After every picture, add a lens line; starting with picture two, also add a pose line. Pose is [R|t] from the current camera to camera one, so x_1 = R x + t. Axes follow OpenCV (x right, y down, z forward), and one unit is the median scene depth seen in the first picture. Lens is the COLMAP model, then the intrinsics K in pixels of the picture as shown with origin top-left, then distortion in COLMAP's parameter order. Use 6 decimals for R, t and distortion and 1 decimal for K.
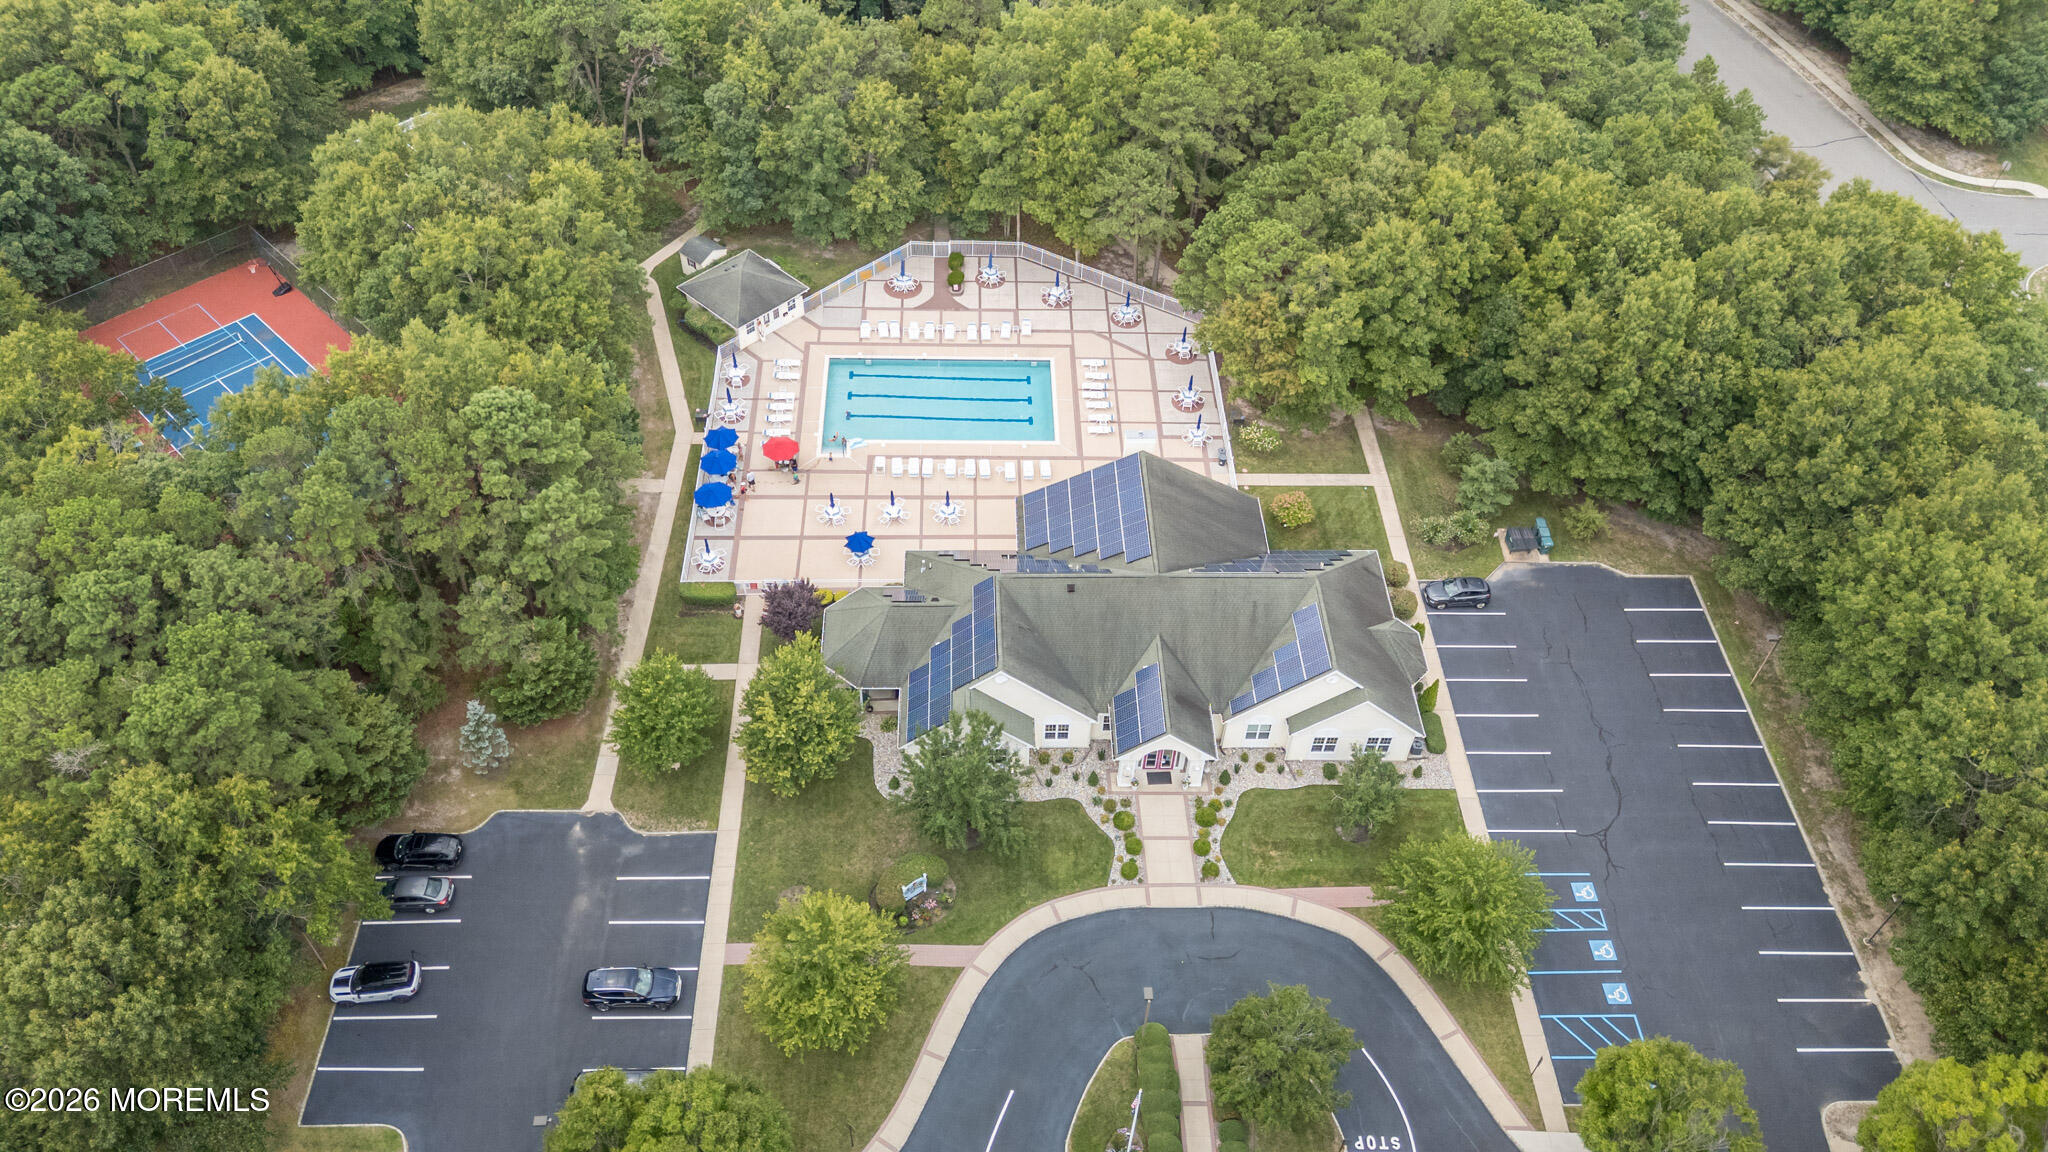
lens RADIAL K [[1461.0, 0, 1024.0], [0, 1461.0, 576.0], [0, 0, 1]] dist [0.065061, -0.060014]
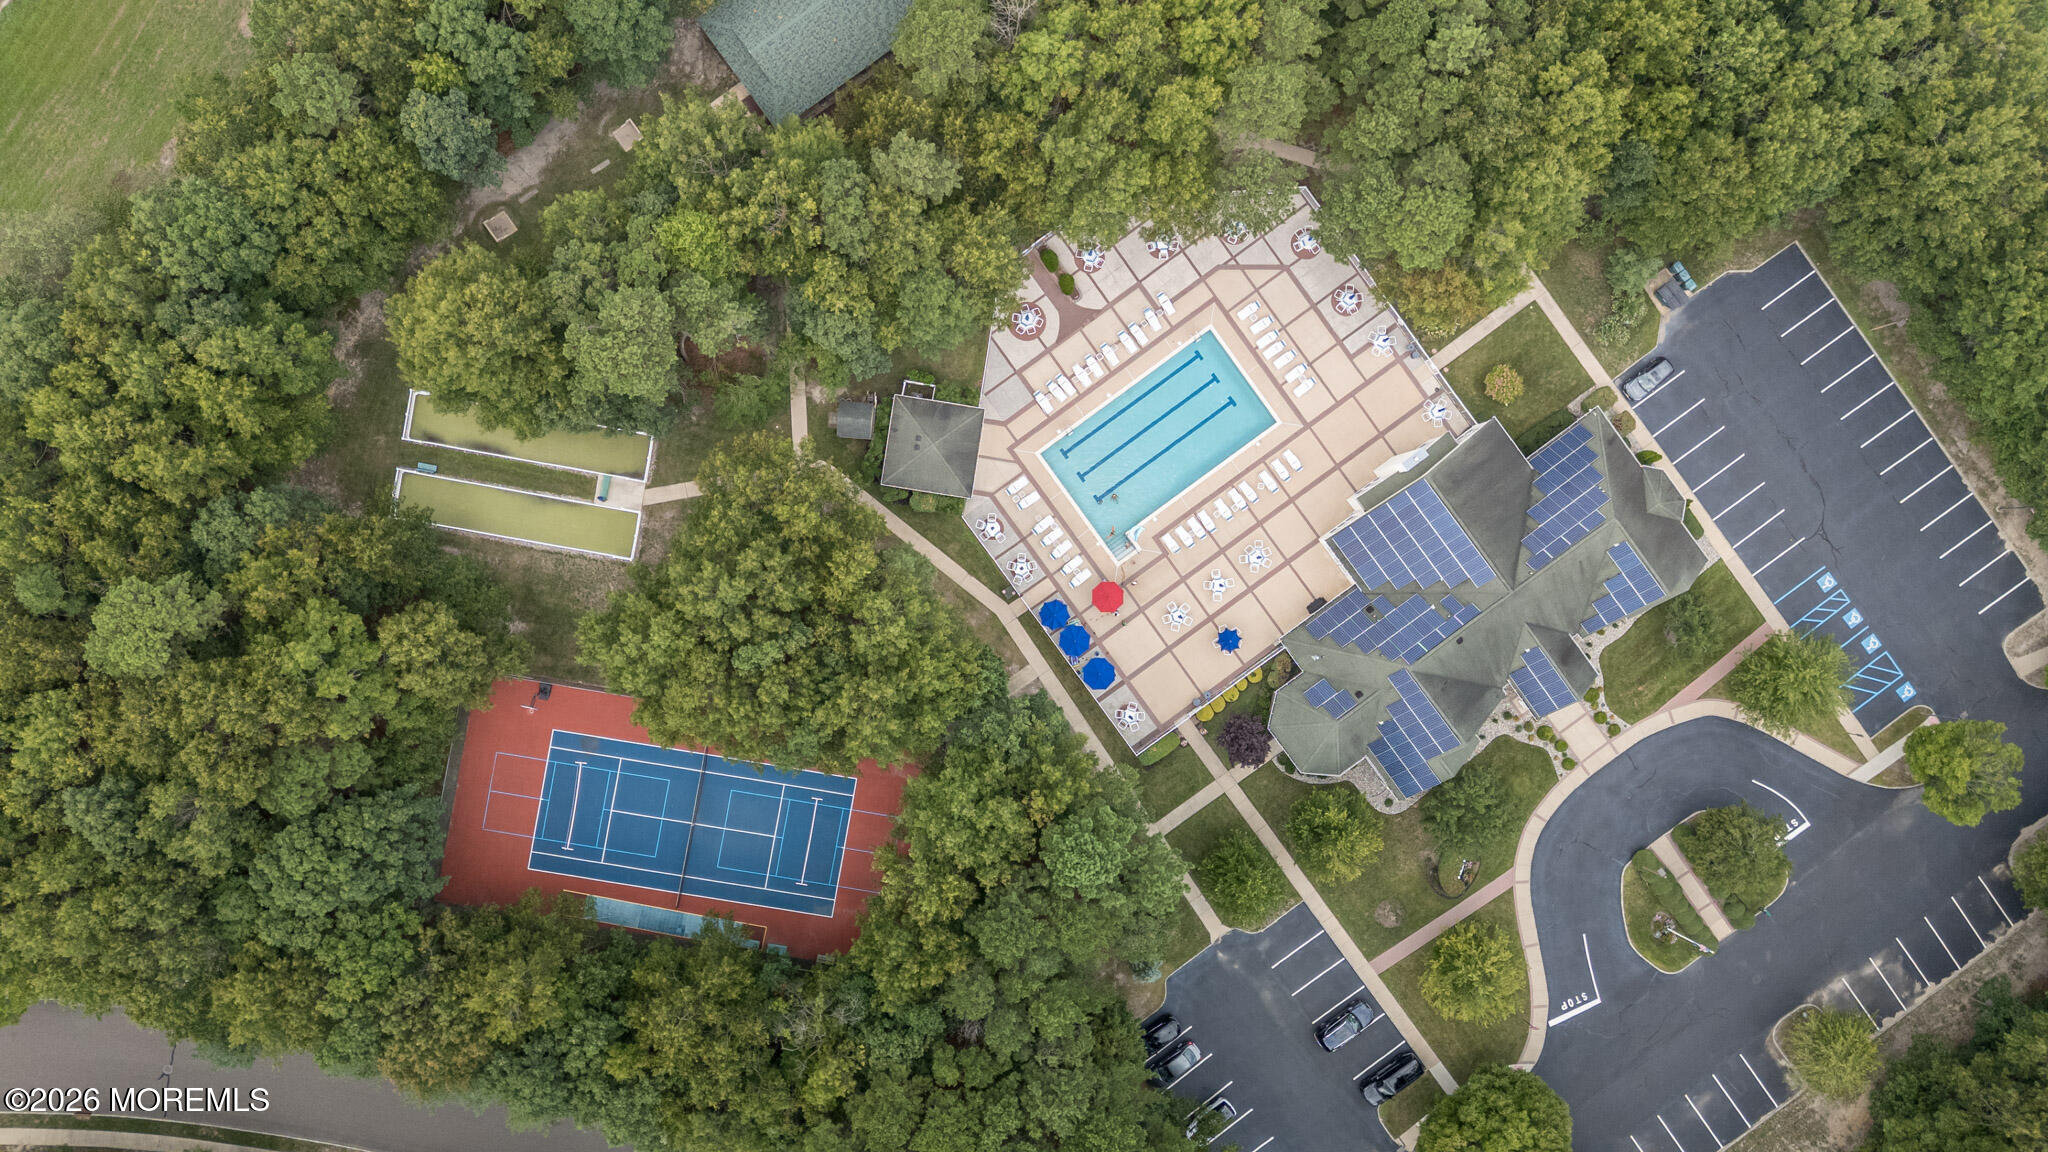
lens RADIAL K [[1461.0, 0, 1024.0], [0, 1461.0, 576.0], [0, 0, 1]] dist [0.065061, -0.060014]
pose [[0.823860, -0.566794, -0.000284, -0.253196], [0.414891, 0.602722, 0.681609, -1.076122], [-0.386161, -0.561668, 0.731716, 0.253134]]
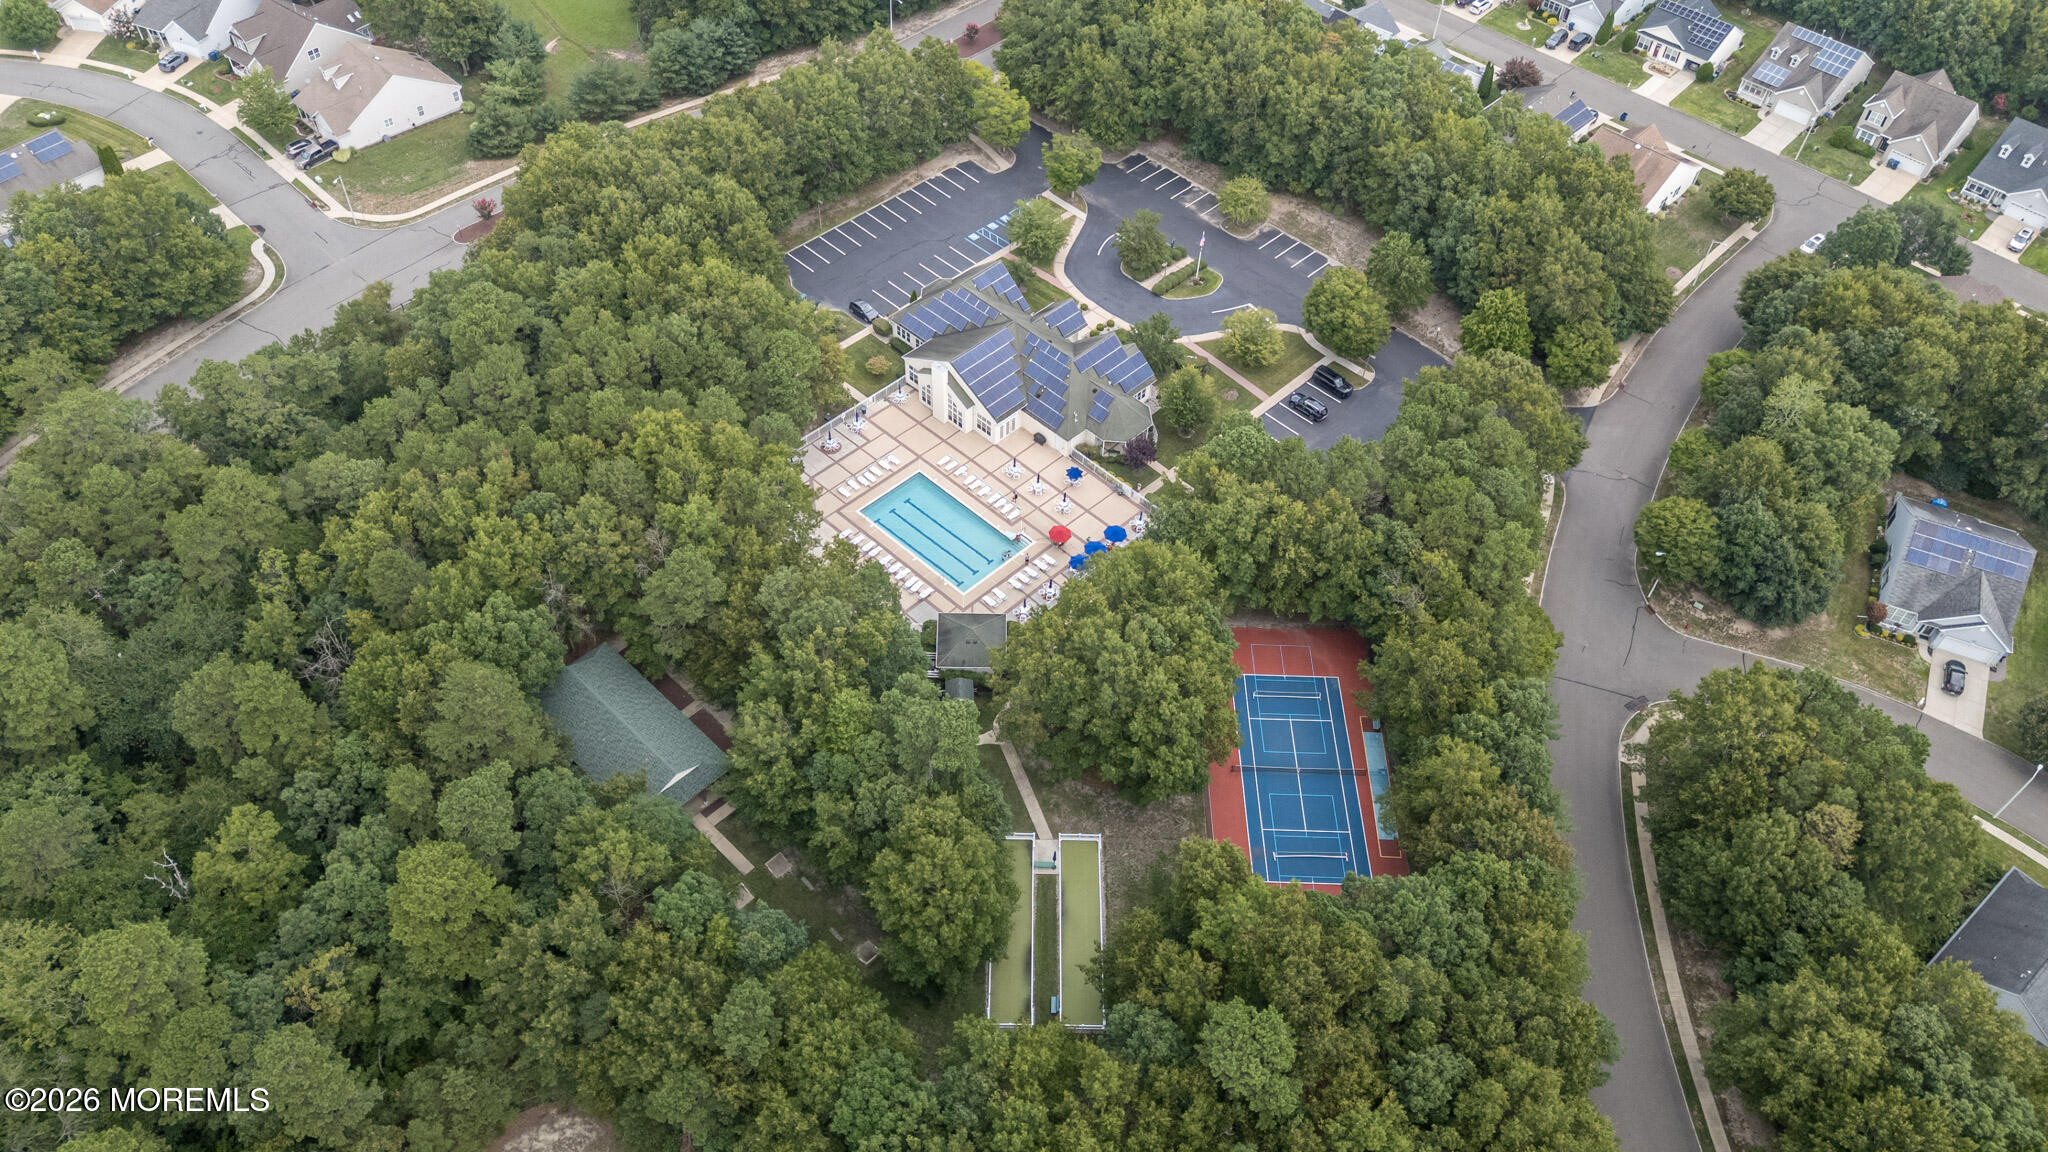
lens RADIAL K [[1461.0, 0, 1024.0], [0, 1461.0, 576.0], [0, 0, 1]] dist [0.065061, -0.060014]
pose [[-0.691567, -0.578820, 0.432090, -1.011183], [0.501144, 0.046308, 0.864124, -1.754968], [-0.520182, 0.814139, 0.258048, 0.784447]]
